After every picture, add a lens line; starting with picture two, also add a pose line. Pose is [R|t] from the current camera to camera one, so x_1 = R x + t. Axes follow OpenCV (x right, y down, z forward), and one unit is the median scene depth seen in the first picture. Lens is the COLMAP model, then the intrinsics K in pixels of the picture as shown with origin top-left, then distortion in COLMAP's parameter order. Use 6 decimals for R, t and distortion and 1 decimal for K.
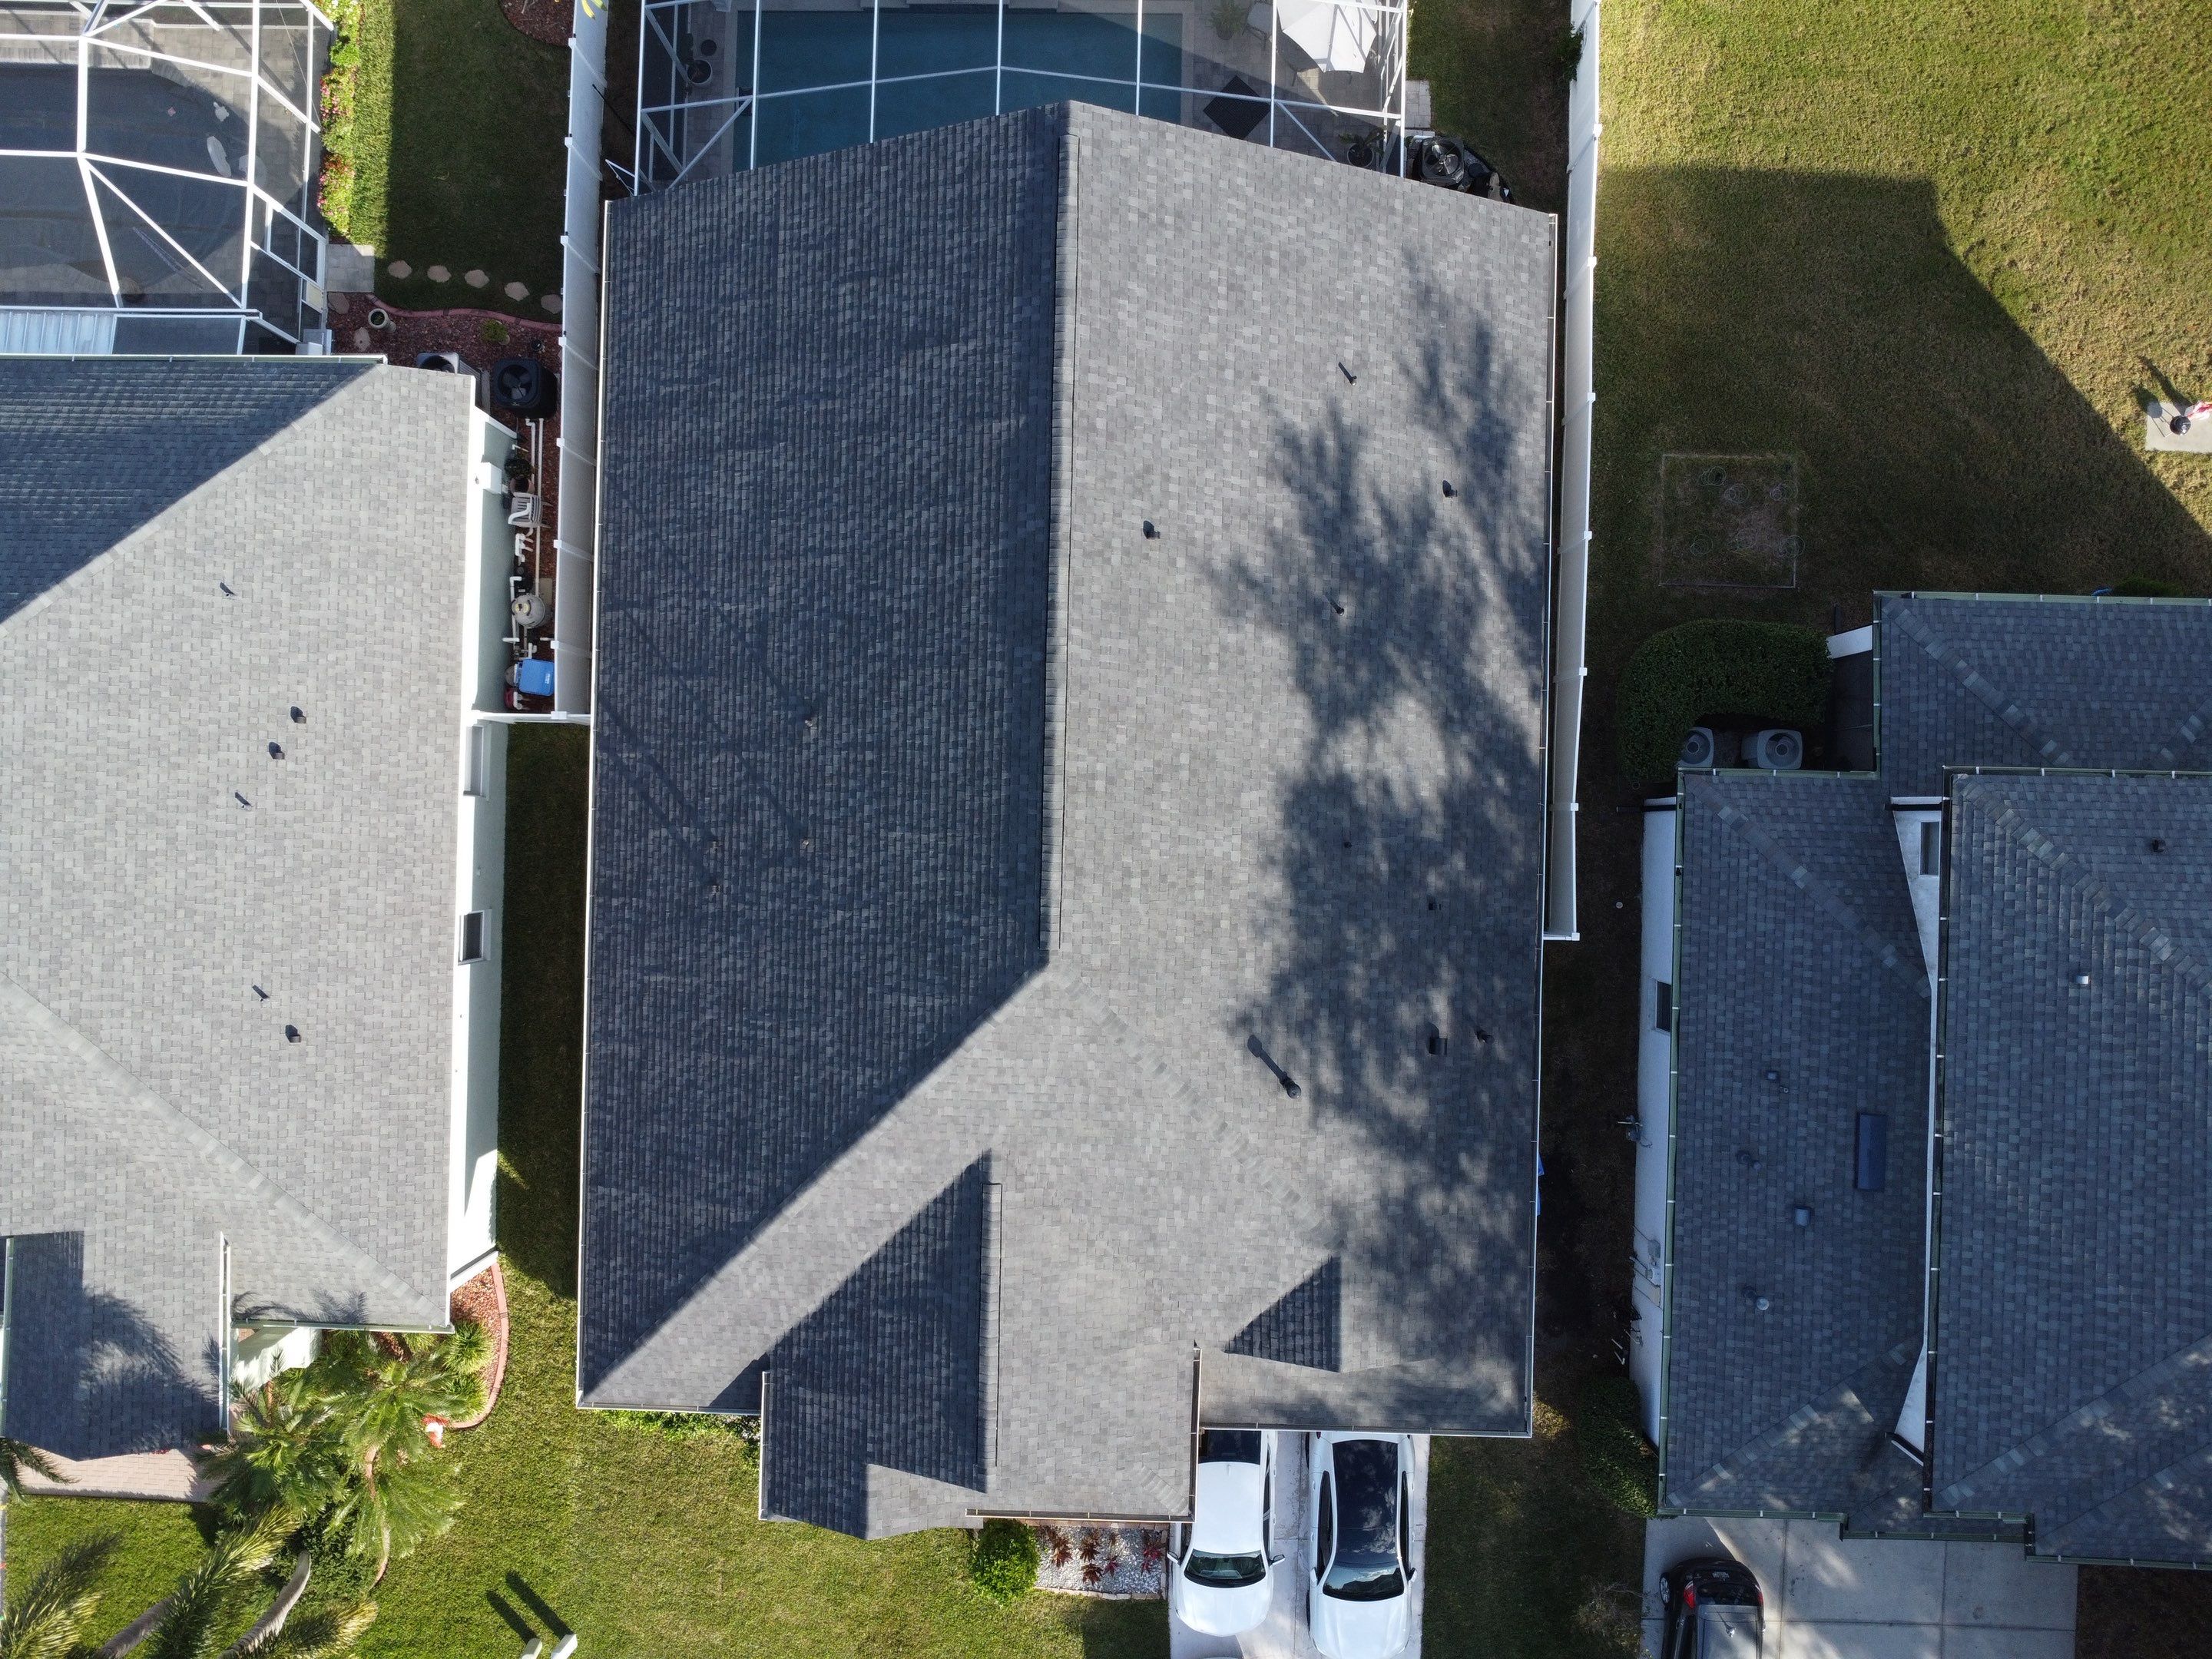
lens RADIAL K [[1600.3, 0, 1093.2], [0, 1600.3, 815.3], [0, 0, 1]] dist [-0.028779, -0.007221]
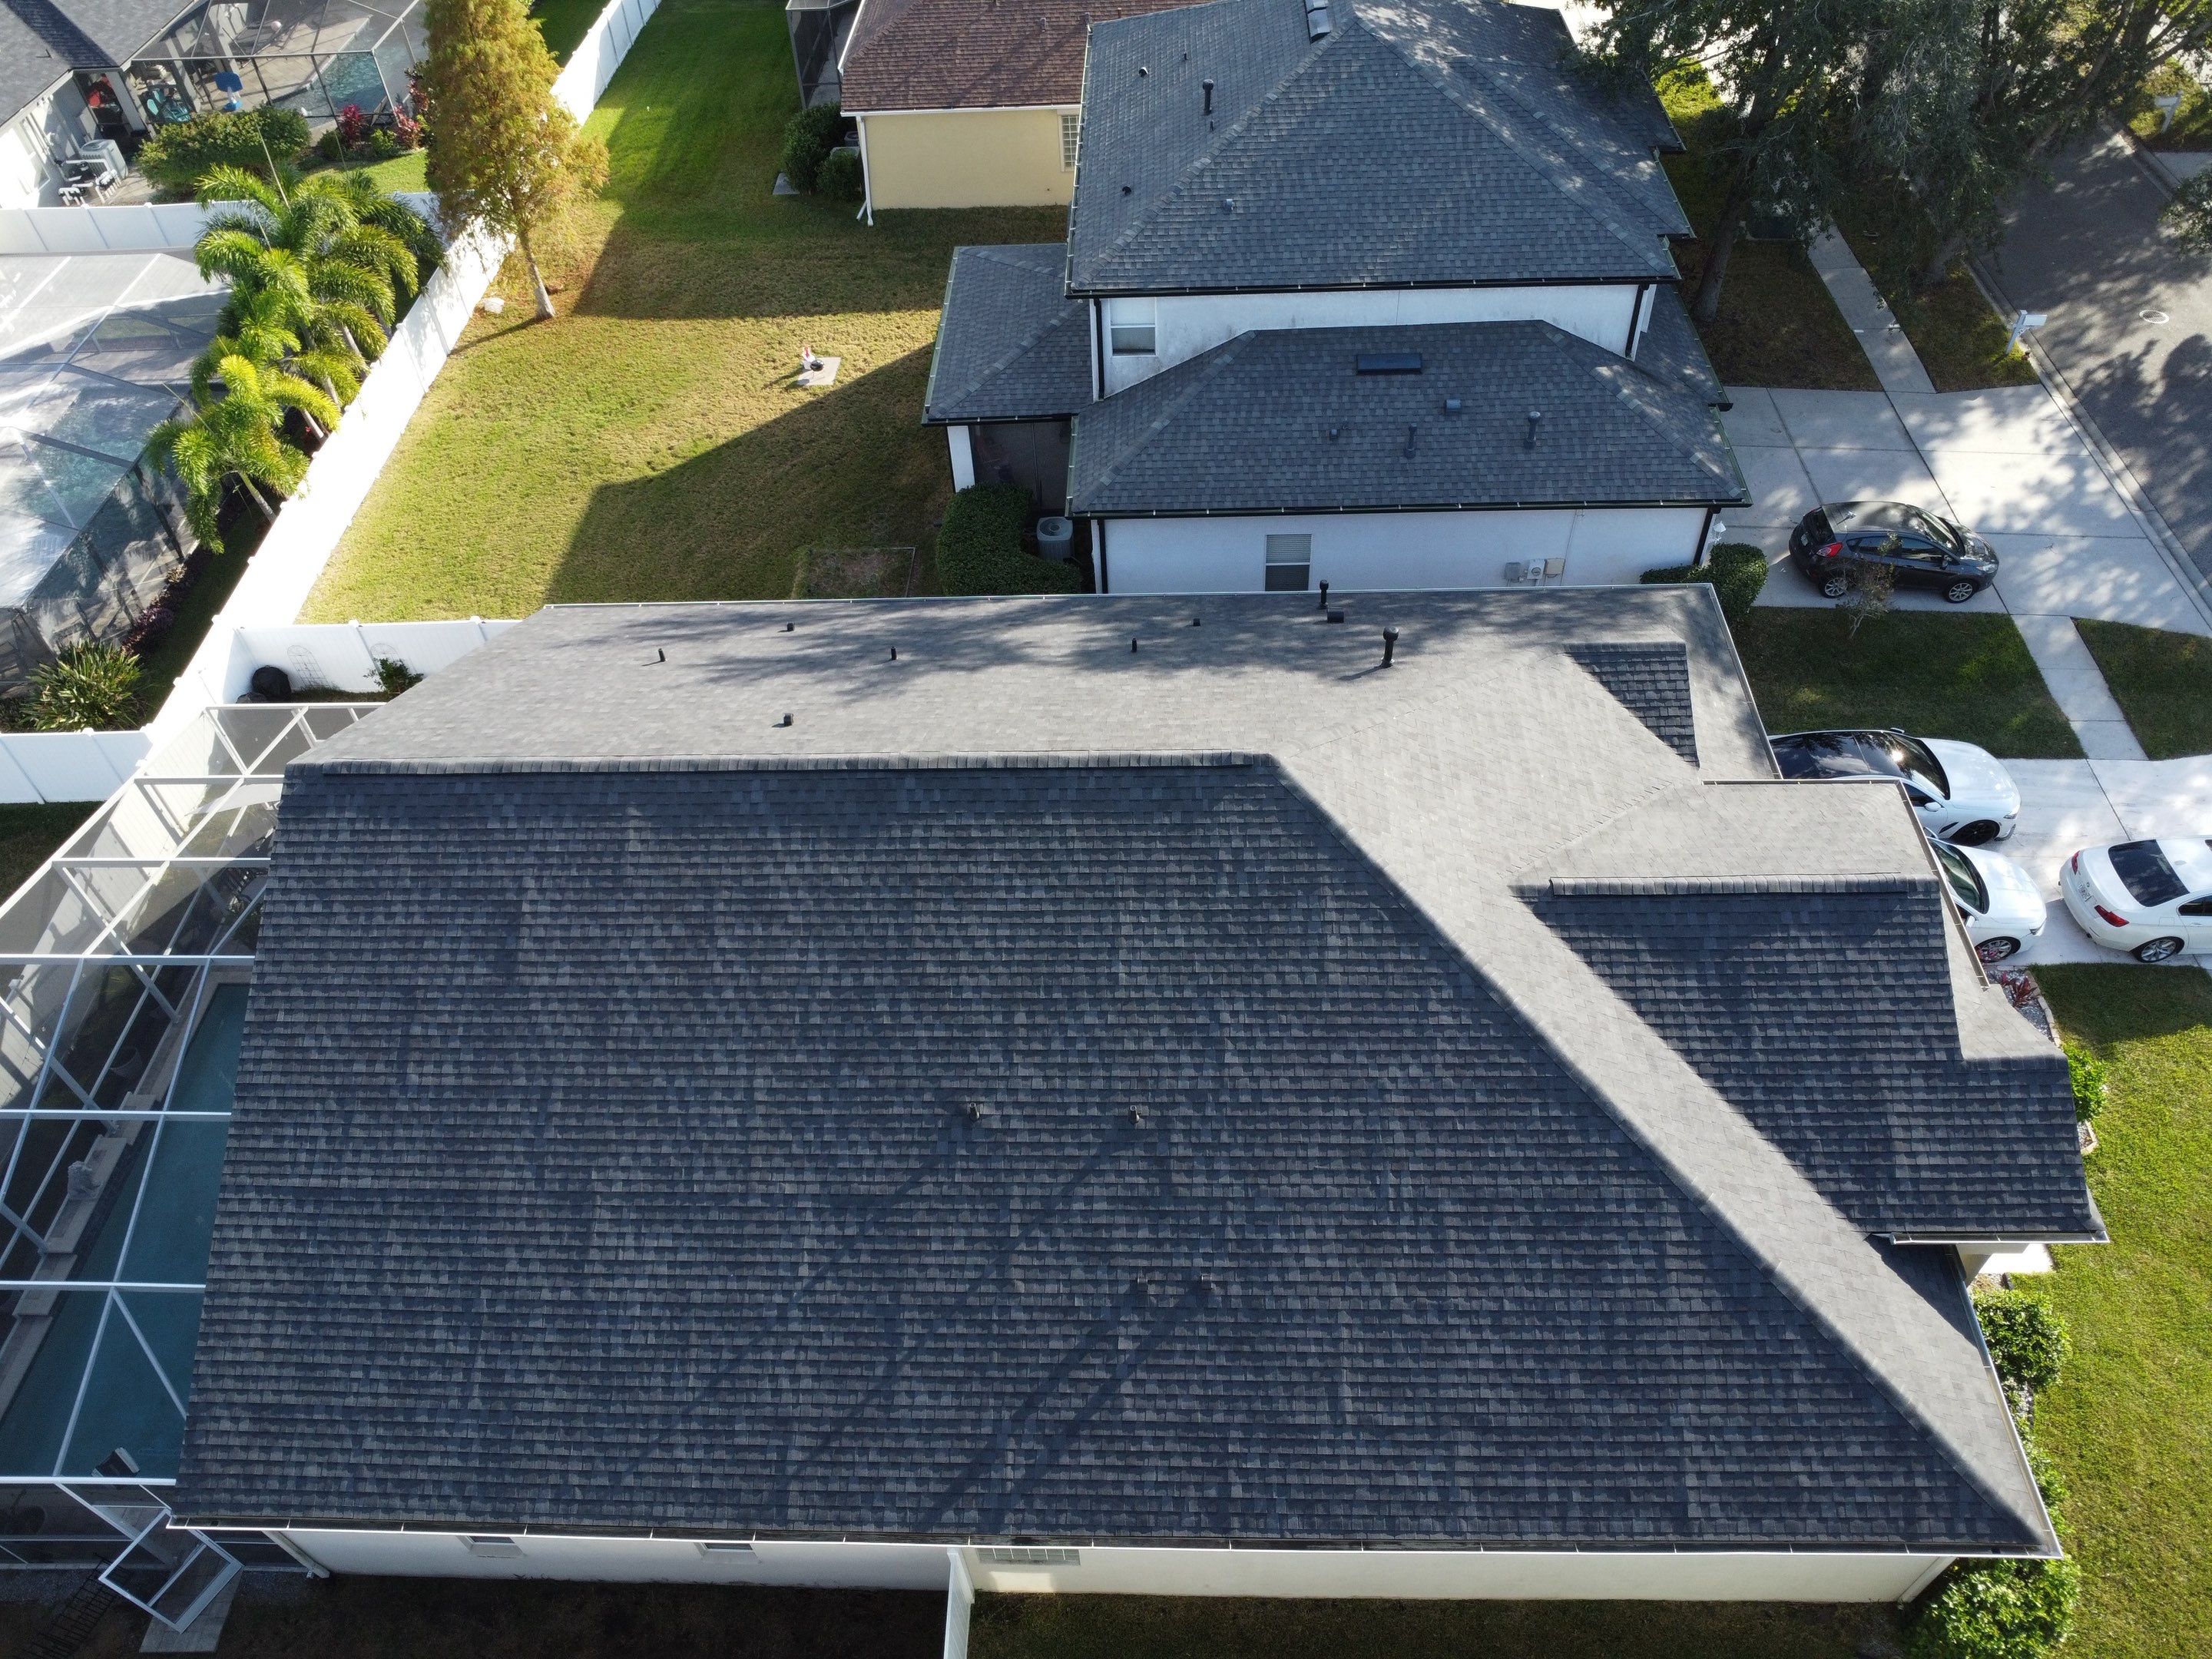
lens RADIAL K [[1600.3, 0, 1094.5], [0, 1600.3, 824.0], [0, 0, 1]] dist [-0.028779, -0.007221]
pose [[0.010219, -0.716058, 0.697966, -0.581938], [0.999224, -0.019235, -0.034363, 0.025160], [0.038031, 0.697776, 0.715306, 0.368343]]
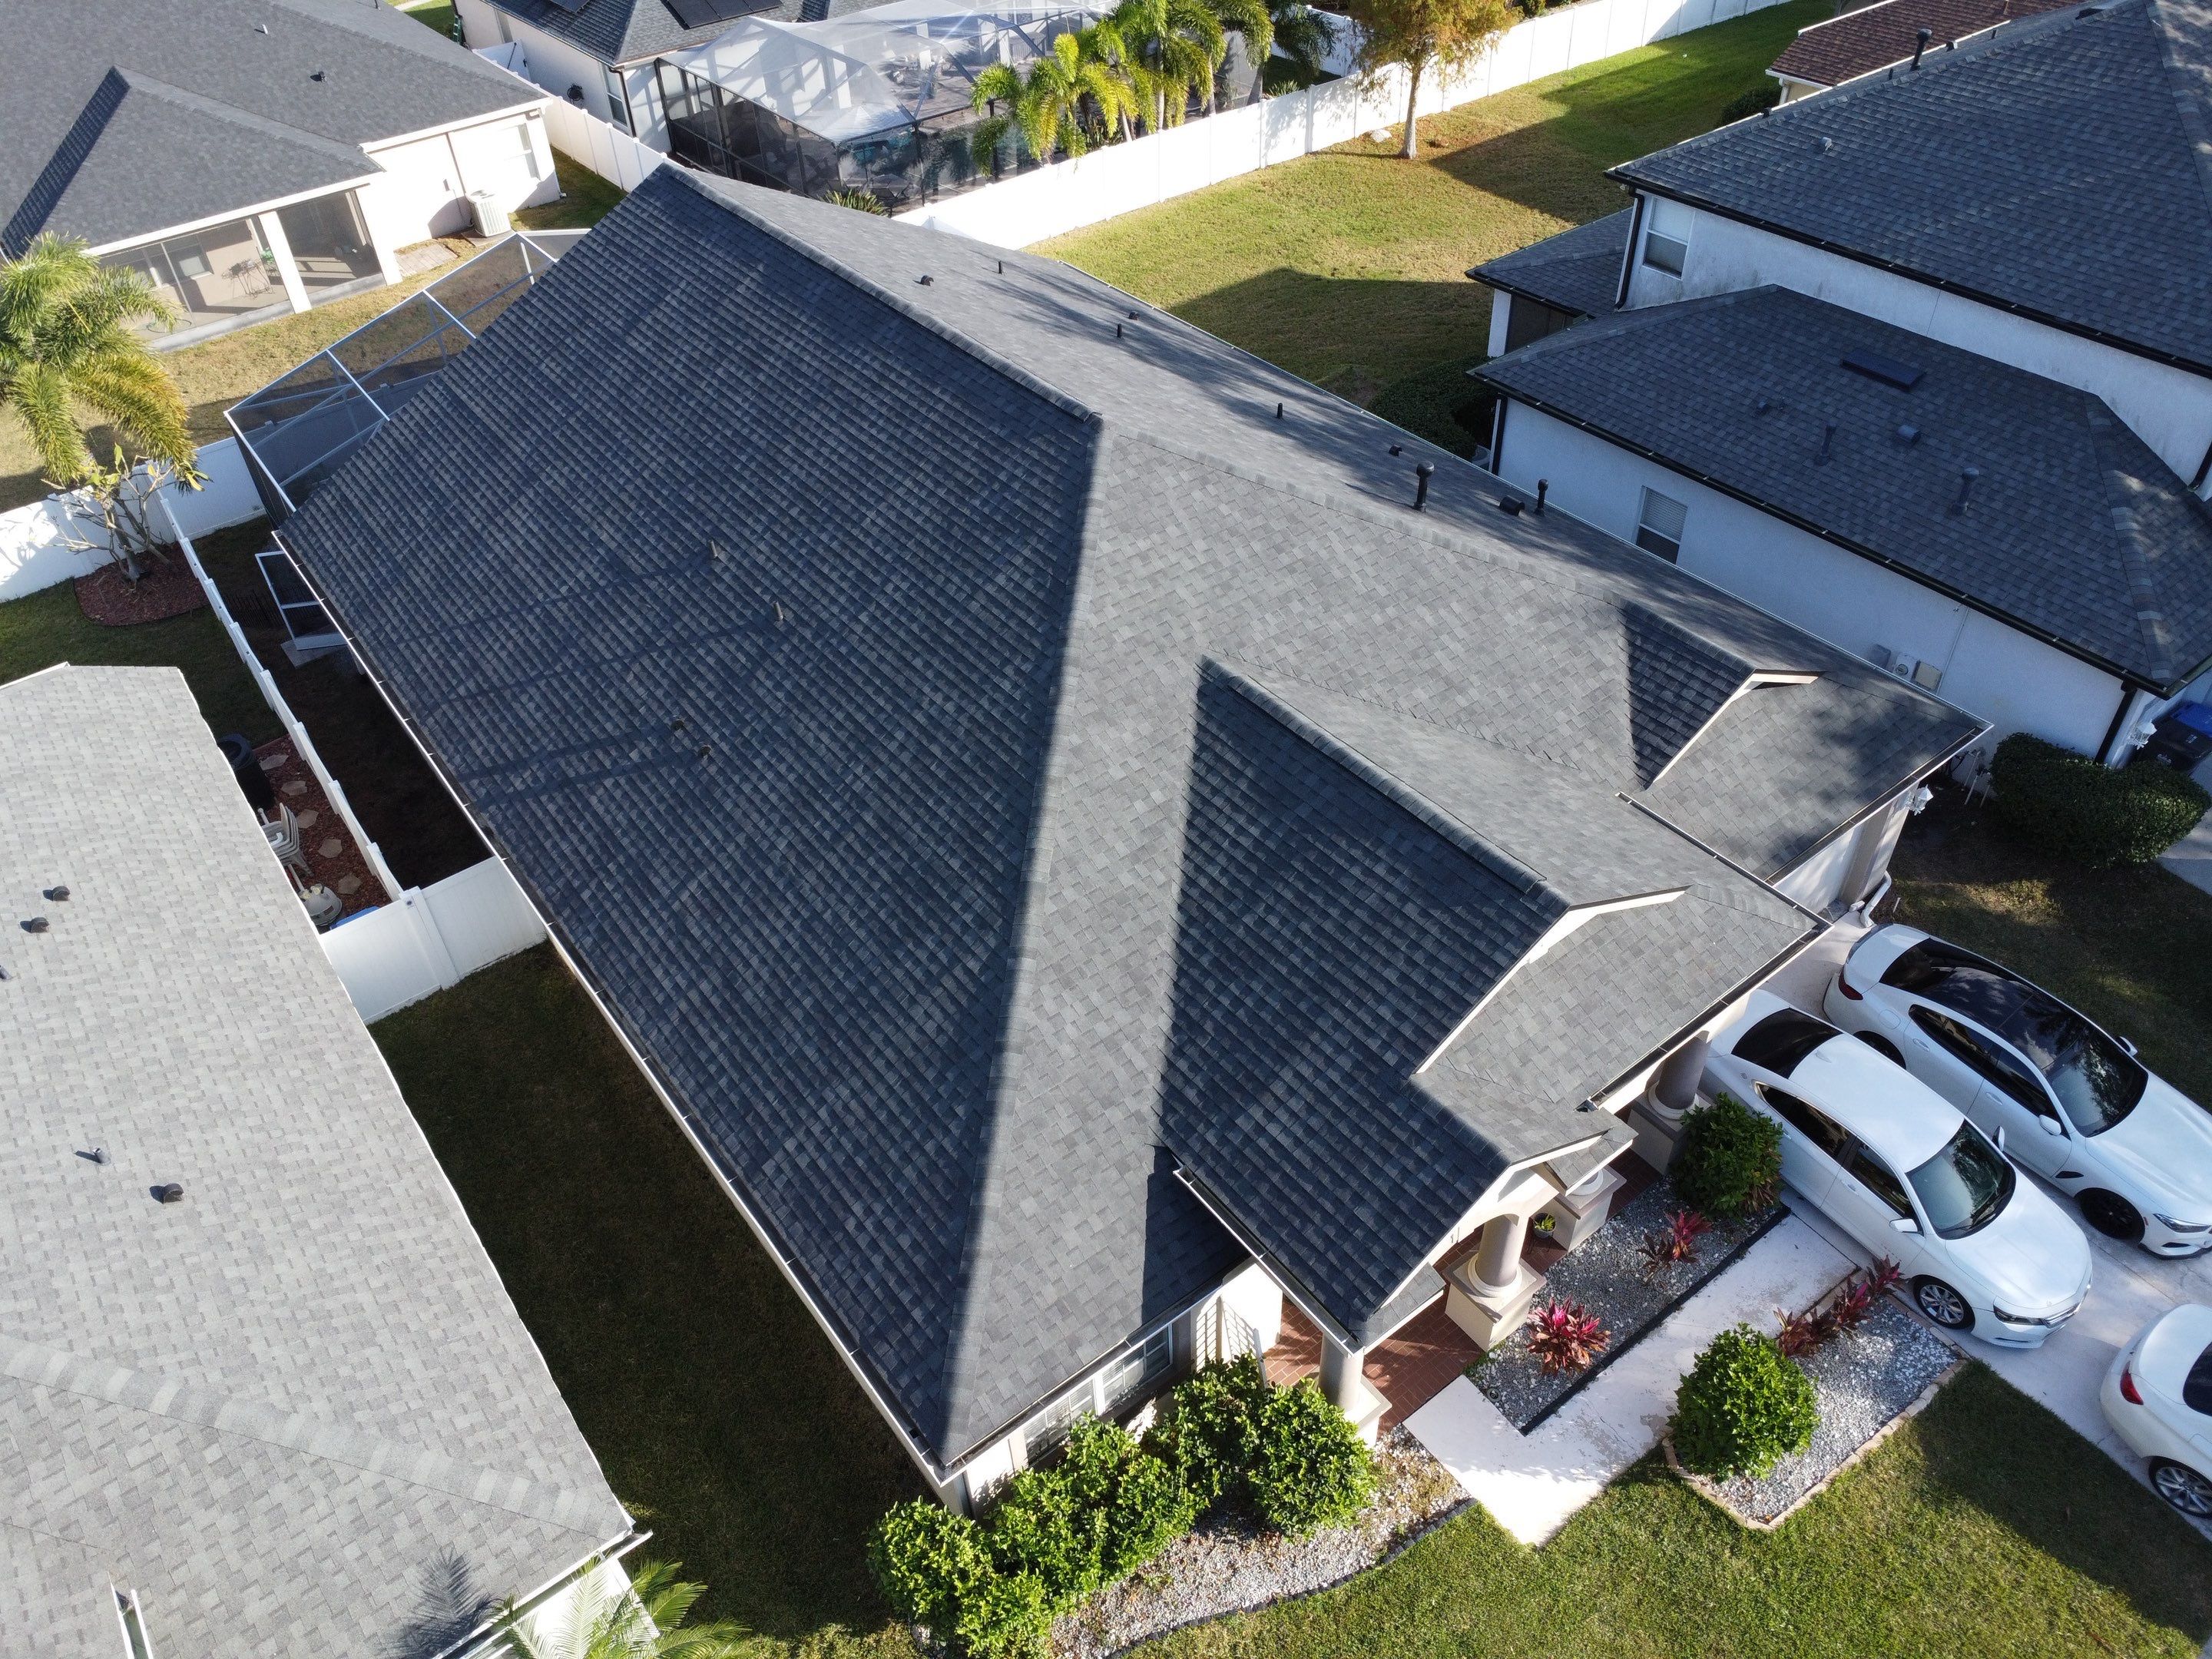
lens RADIAL K [[1600.3, 0, 1095.1], [0, 1600.3, 821.0], [0, 0, 1]] dist [-0.028779, -0.007221]
pose [[0.786683, -0.420083, 0.452395, -0.449216], [0.616876, 0.505950, -0.602892, 0.632296], [0.024376, 0.753356, 0.657161, 0.540202]]
